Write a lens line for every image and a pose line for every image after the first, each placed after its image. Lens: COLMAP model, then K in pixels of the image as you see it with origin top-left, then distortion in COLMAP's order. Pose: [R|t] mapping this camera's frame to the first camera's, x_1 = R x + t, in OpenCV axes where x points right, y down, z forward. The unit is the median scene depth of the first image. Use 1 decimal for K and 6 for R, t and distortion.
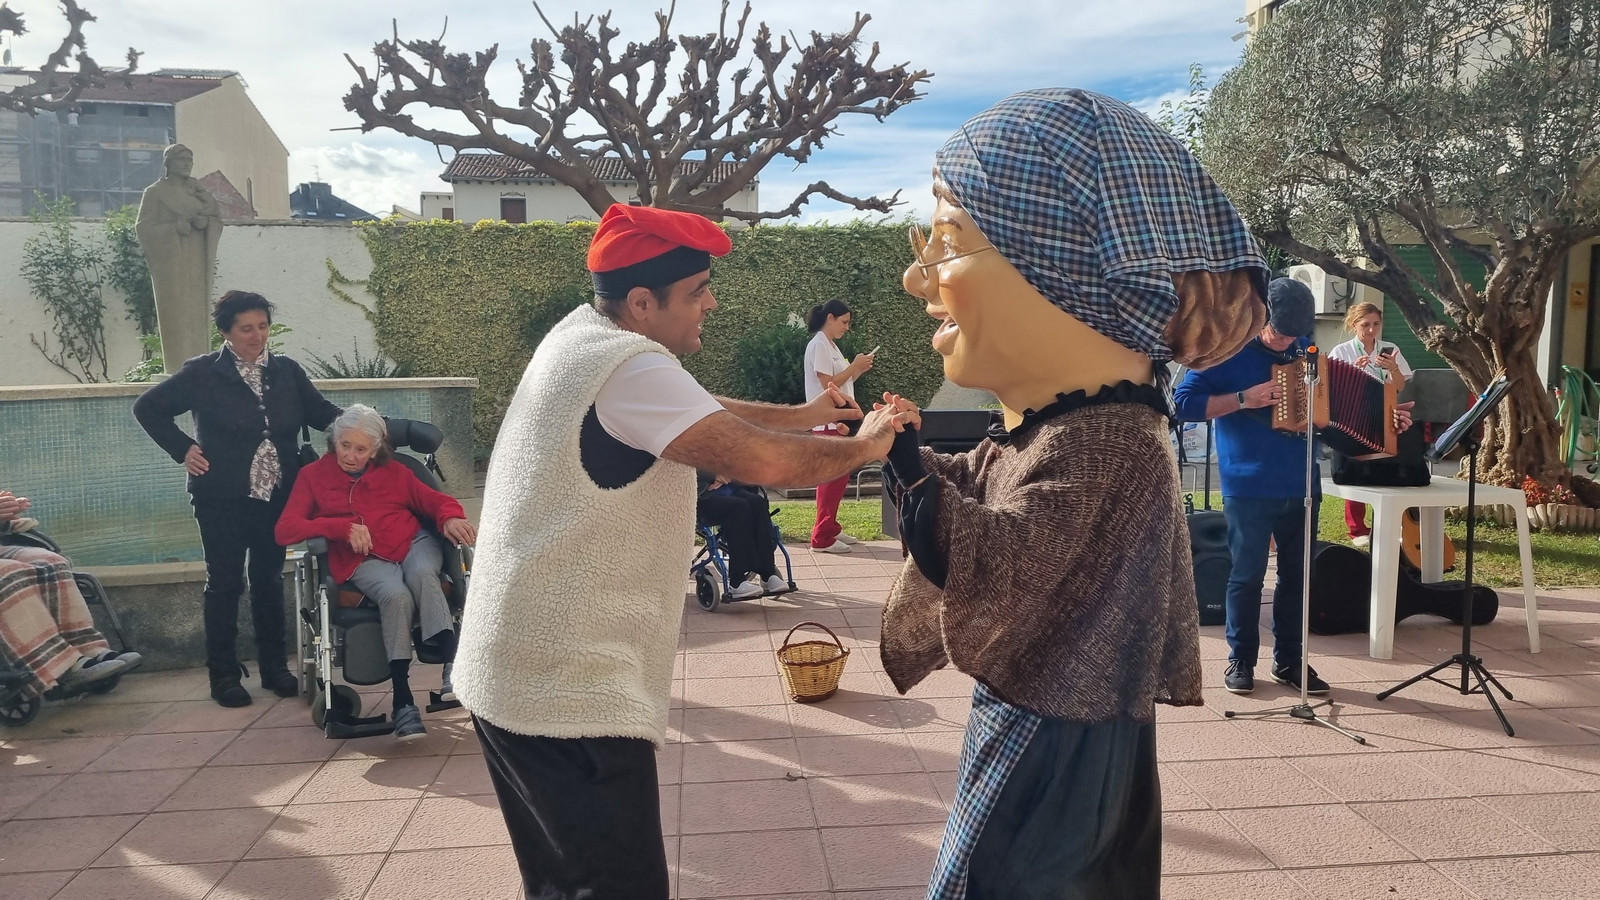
lens RADIAL K [[1233.6, 0, 832.3], [0, 1233.6, 447.8], [0, 0, 1]] dist [0.069374, -0.054139]
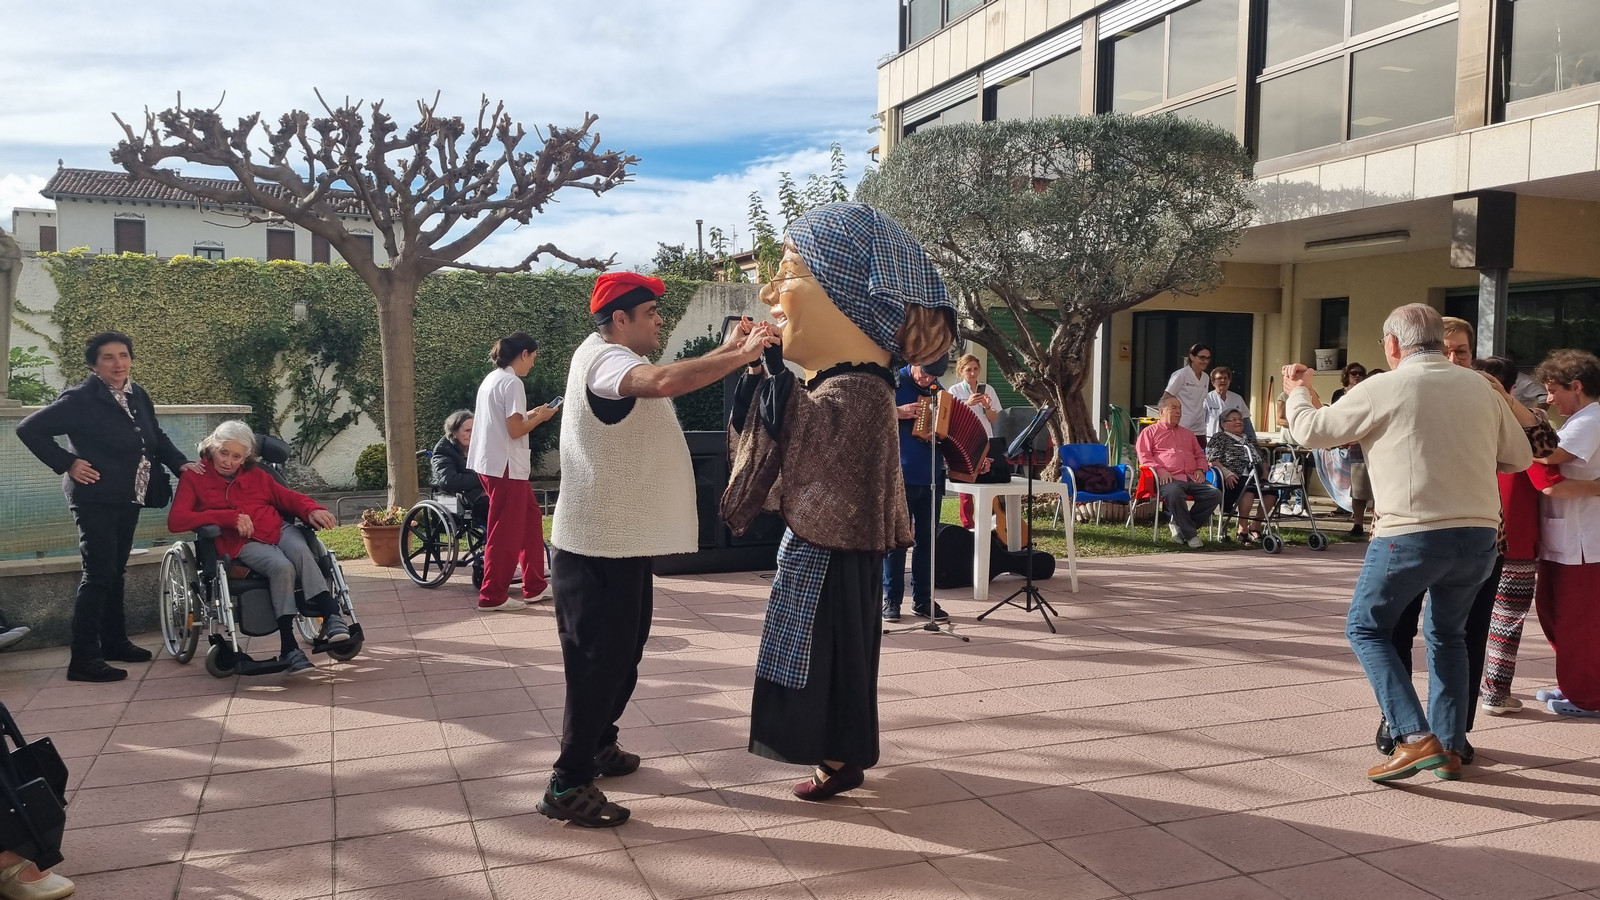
lens RADIAL K [[1233.6, 0, 832.3], [0, 1233.6, 447.8], [0, 0, 1]] dist [0.069374, -0.054139]
pose [[0.959759, -0.003243, 0.280808, -0.091681], [0.012054, 0.999488, -0.029655, 0.022152], [-0.280568, 0.031847, 0.959306, -0.237501]]
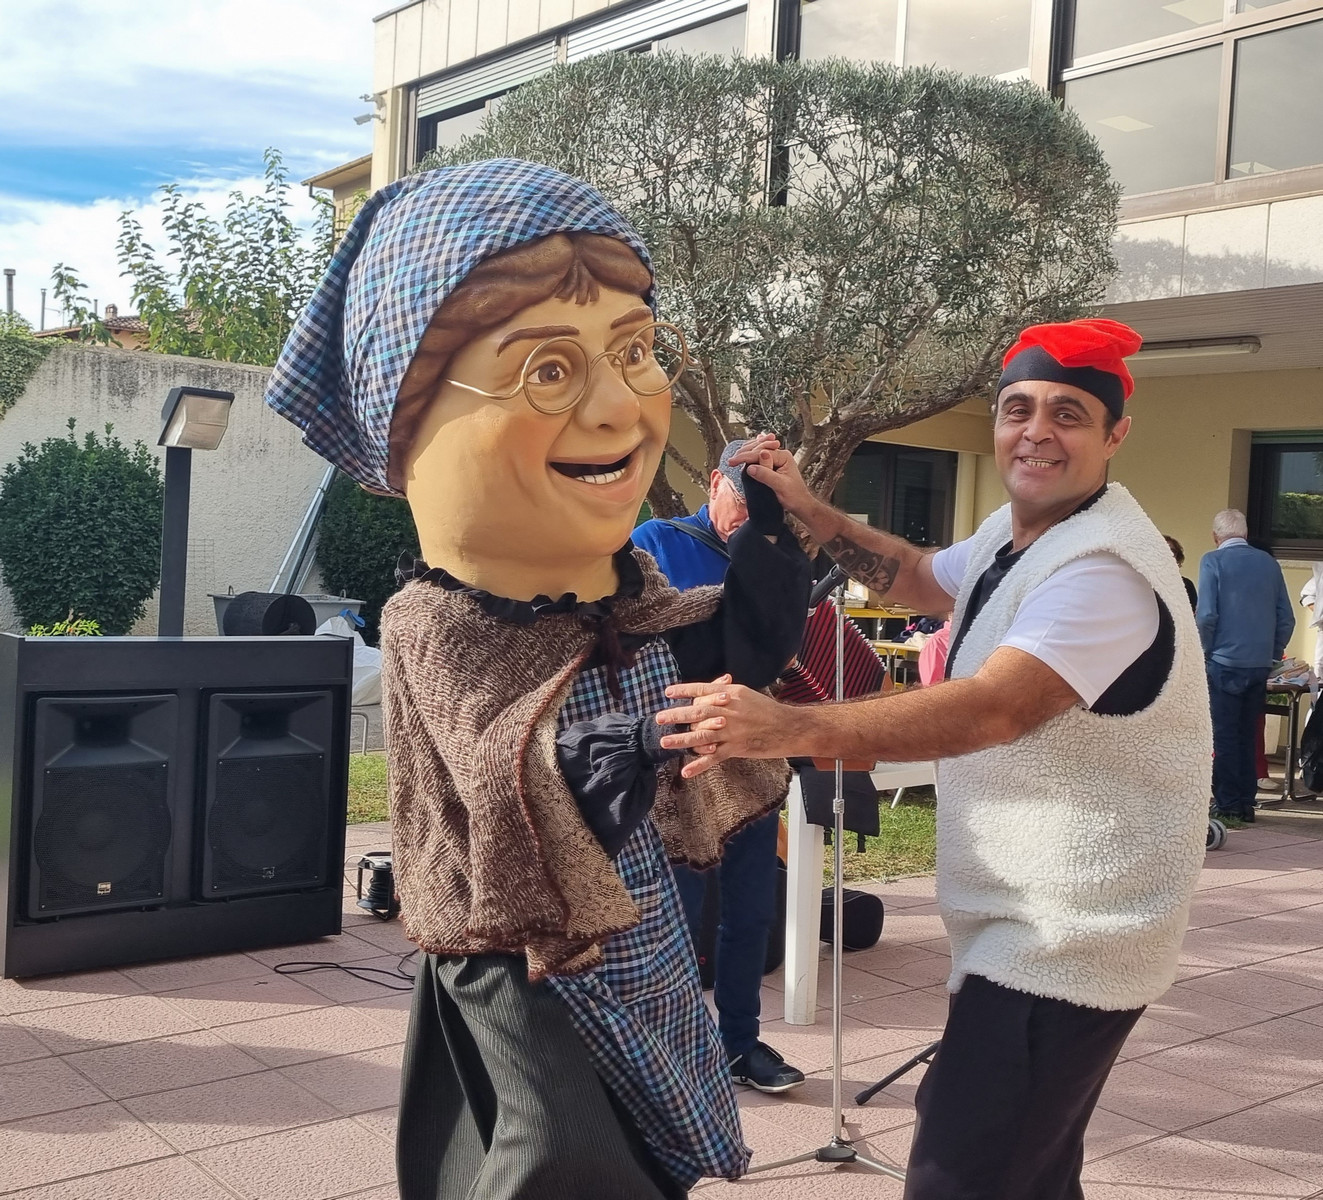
lens RADIAL K [[1605.5, 0, 715.4], [0, 1605.5, 597.2], [0, 0, 1]] dist [0.030332, 0.052756]
pose [[0.823816, 0.026247, 0.566249, -0.067861], [-0.003268, 0.999131, -0.041557, -0.016568], [-0.566847, 0.032385, 0.823186, 0.207415]]
